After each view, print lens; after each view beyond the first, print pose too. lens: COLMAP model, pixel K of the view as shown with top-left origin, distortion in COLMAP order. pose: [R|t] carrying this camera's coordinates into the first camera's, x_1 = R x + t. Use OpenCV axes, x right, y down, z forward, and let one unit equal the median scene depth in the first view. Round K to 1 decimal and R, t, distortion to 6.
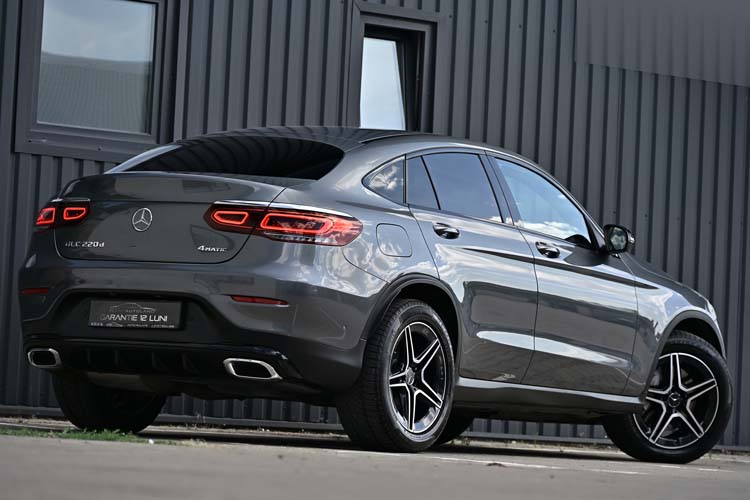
lens RADIAL K [[3352.6, 0, 375.7], [0, 3352.6, 249.3], [0, 0, 1]] dist [-0.176685, 0.000000]
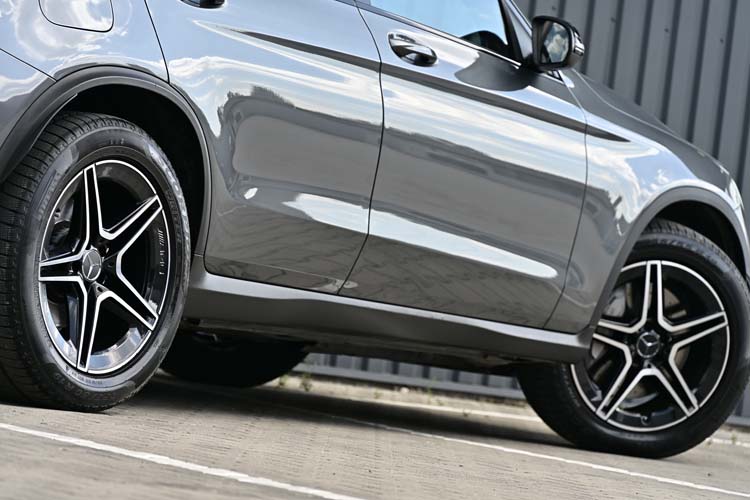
lens RADIAL K [[4015.6, 0, 375.2], [0, 4015.6, 250.0], [0, 0, 1]] dist [-0.153052, 0.000000]
pose [[0.996548, 0.078383, -0.027360, 0.069387], [-0.077377, 0.996349, 0.036074, 0.009970], [0.030087, -0.033832, 0.998975, 0.377391]]
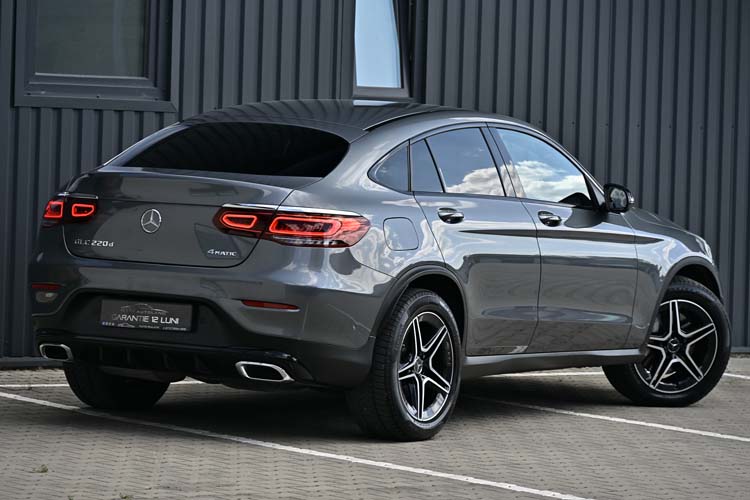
lens RADIAL K [[3351.5, 0, 374.4], [0, 3351.5, 250.8], [0, 0, 1]] dist [-0.227160, 0.000000]
pose [[0.999786, -0.018583, 0.009141, -0.011458], [0.017704, 0.995928, 0.088393, -0.084902], [-0.010746, -0.088212, 0.996044, -0.005192]]
